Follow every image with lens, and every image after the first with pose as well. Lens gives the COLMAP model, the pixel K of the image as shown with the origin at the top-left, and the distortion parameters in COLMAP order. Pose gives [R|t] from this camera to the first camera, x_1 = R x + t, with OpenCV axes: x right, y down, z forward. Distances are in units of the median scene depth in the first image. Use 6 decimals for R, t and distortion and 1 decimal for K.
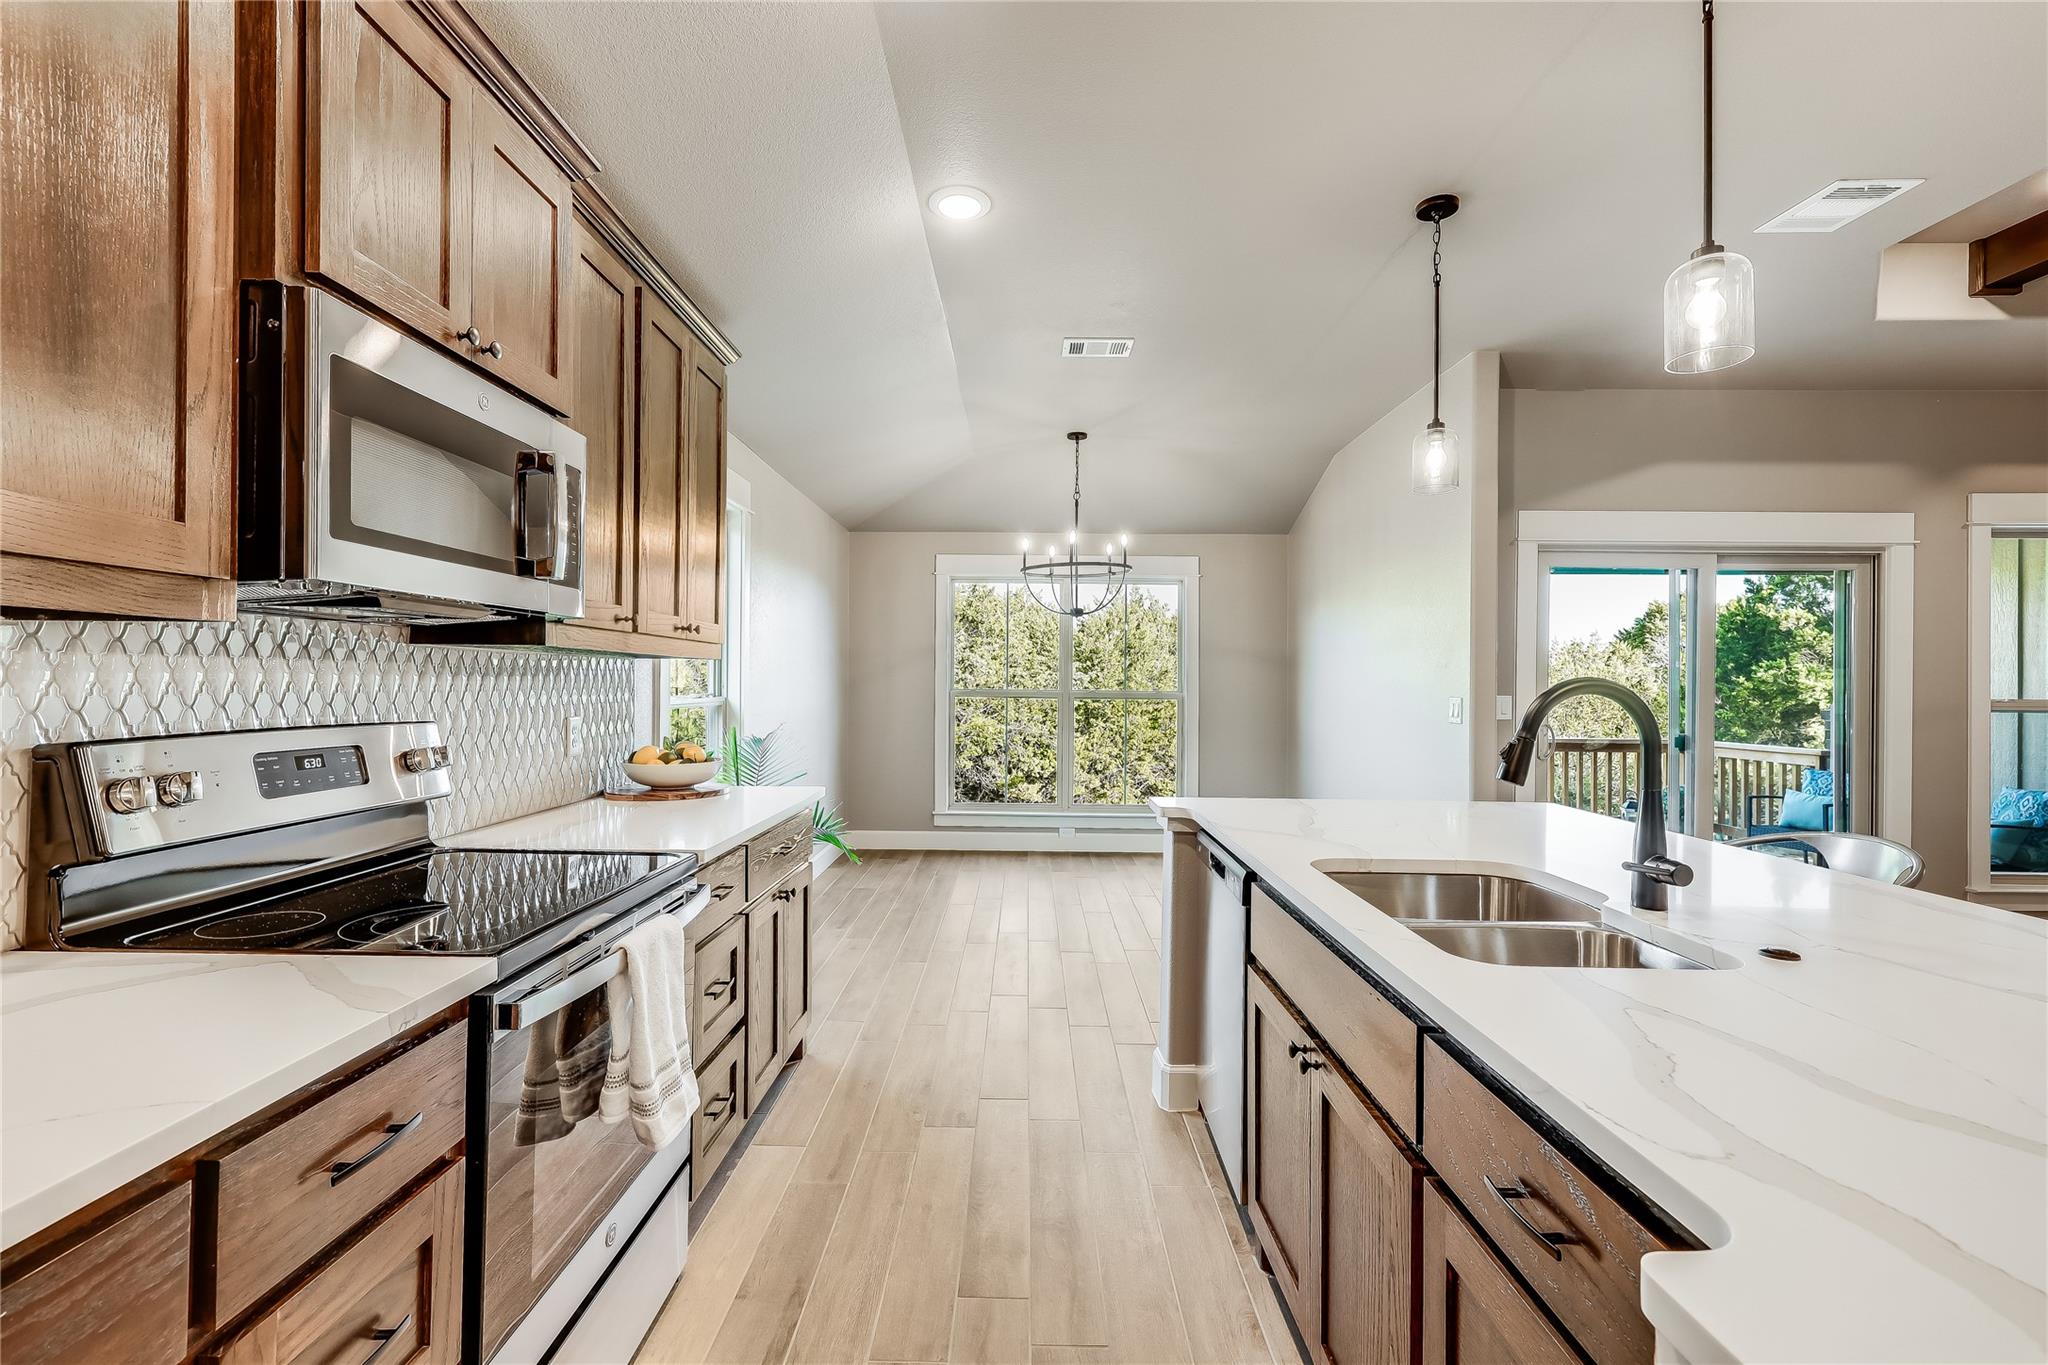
lens RADIAL K [[918.3, 0, 1011.5], [0, 918.3, 675.3], [0, 0, 1]] dist [0.004286, 0.000489]
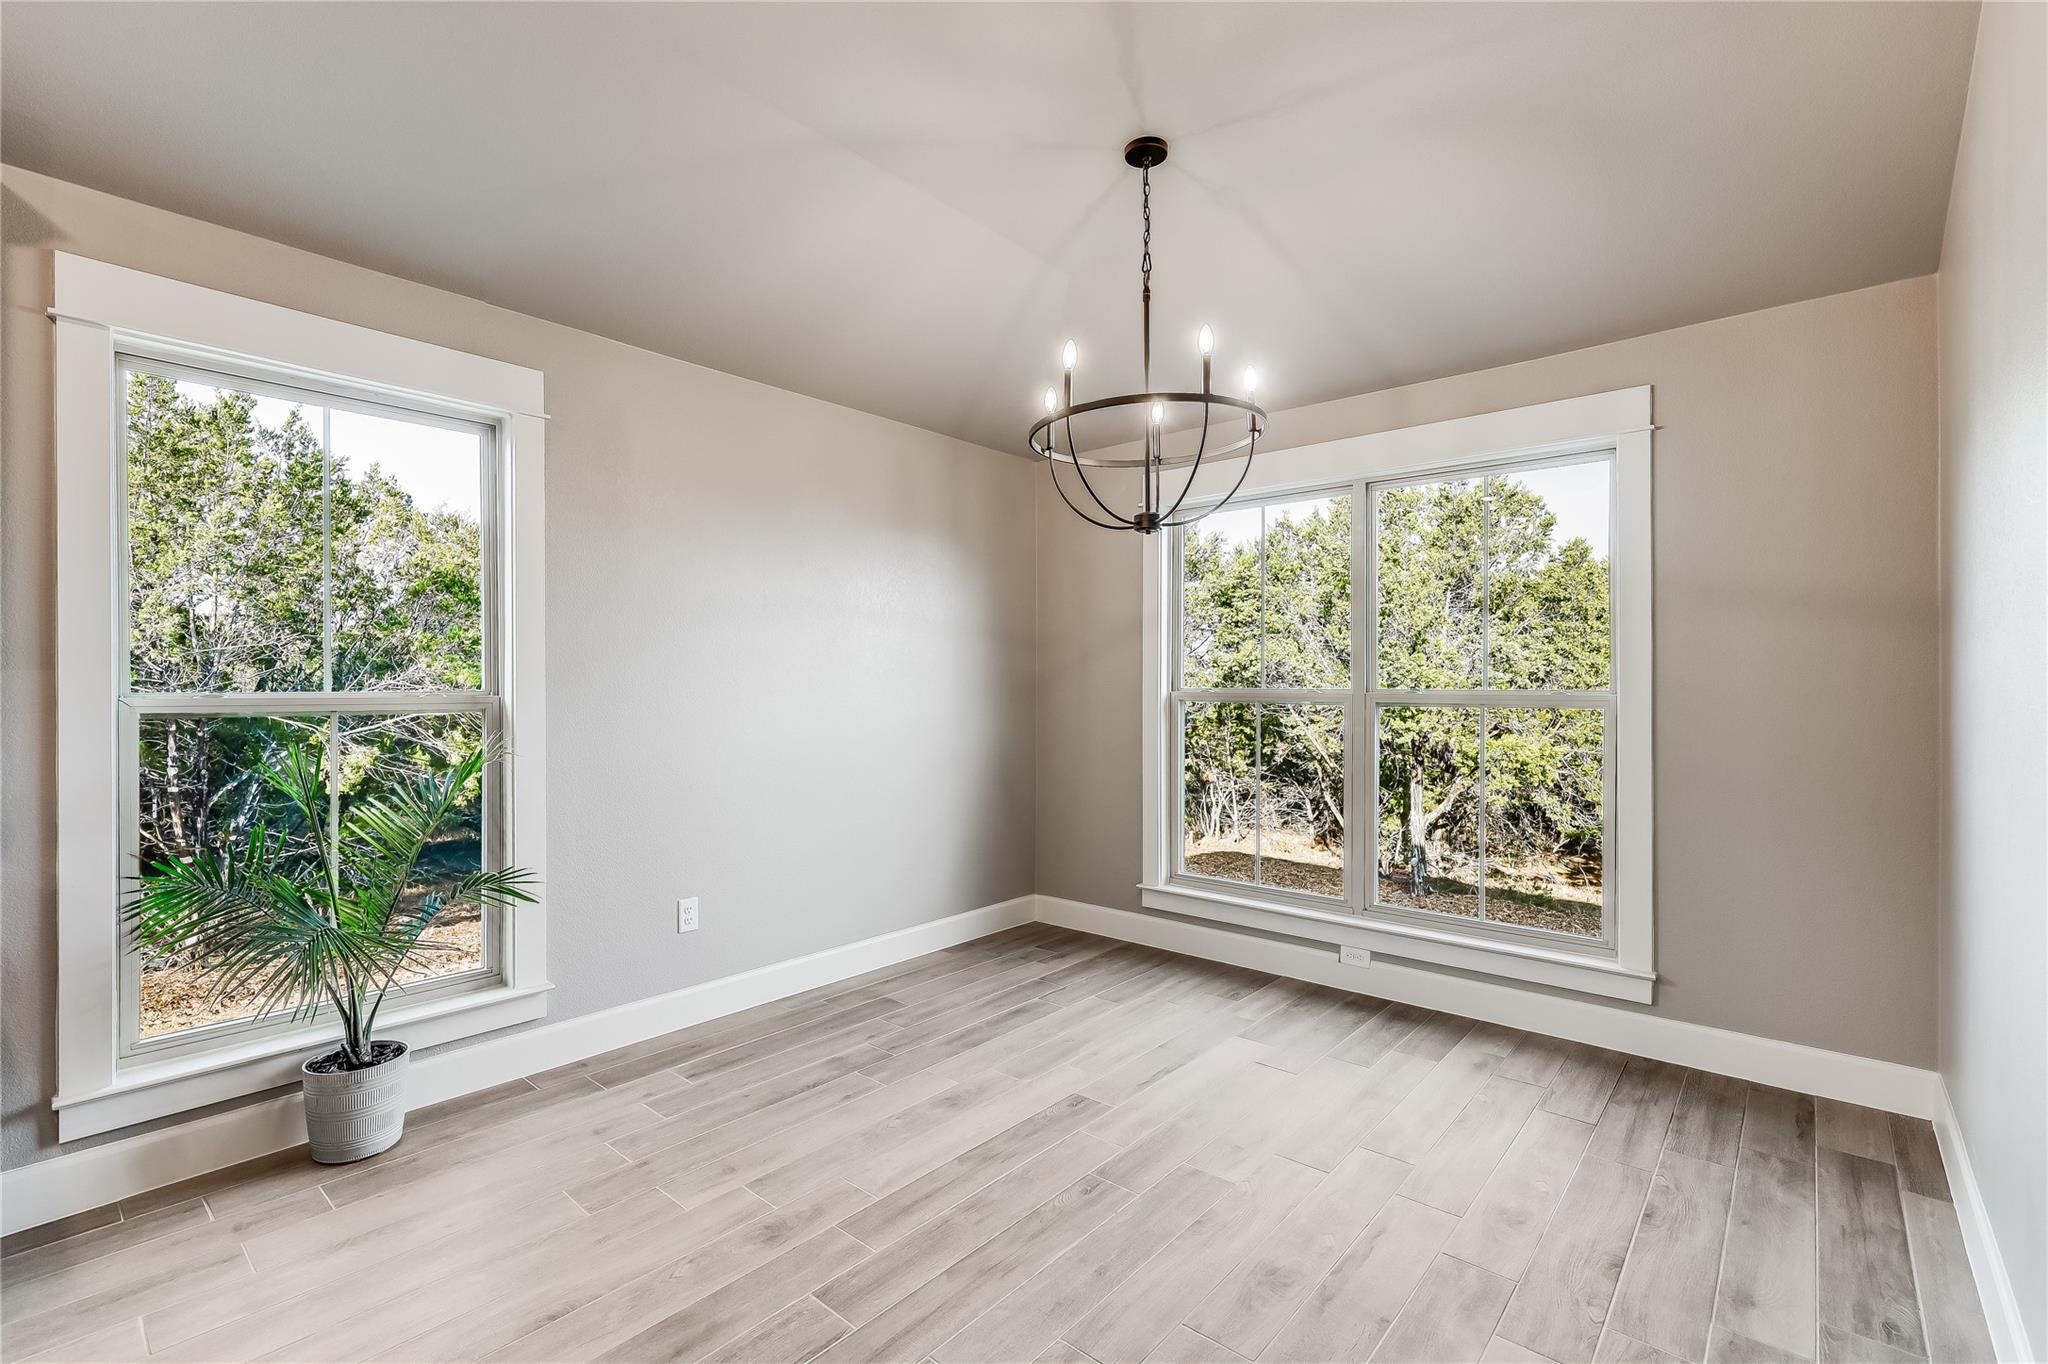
lens RADIAL K [[918.3, 0, 1019.7], [0, 918.3, 682.1], [0, 0, 1]] dist [0.004286, 0.000489]
pose [[0.762537, -0.009837, -0.646870, 0.259589], [0.009746, 0.999946, -0.003718, 0.012375], [0.646871, -0.003469, 0.762591, 0.470071]]
